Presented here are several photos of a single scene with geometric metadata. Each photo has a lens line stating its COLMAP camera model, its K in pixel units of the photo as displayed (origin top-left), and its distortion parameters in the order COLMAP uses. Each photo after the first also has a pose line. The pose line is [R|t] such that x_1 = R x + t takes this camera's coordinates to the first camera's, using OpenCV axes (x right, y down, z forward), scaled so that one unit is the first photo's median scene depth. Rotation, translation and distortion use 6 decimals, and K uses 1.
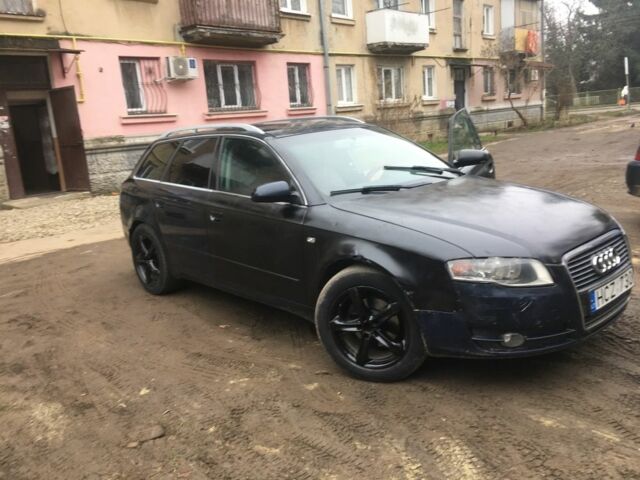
lens RADIAL K [[534.1, 0, 320.0], [0, 534.1, 240.0], [0, 0, 1]] dist [0.090818, -0.126225]
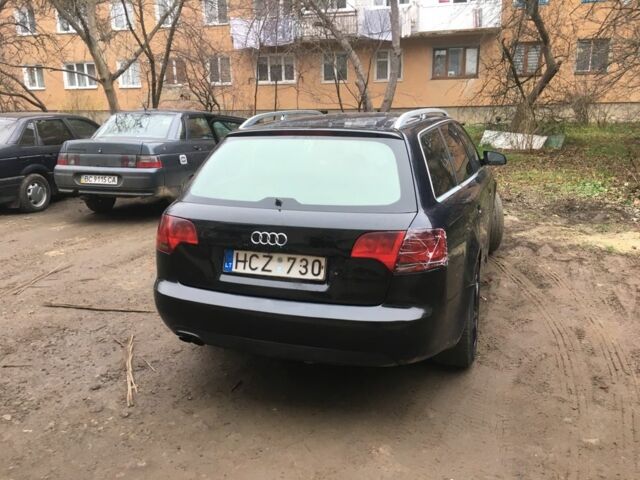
lens RADIAL K [[534.1, 0, 320.0], [0, 534.1, 240.0], [0, 0, 1]] dist [0.090818, -0.126225]
pose [[-0.462706, -0.137825, 0.875732, -1.126562], [0.232704, 0.934318, 0.269998, -0.368634], [-0.855425, 0.328716, -0.400242, 1.988620]]
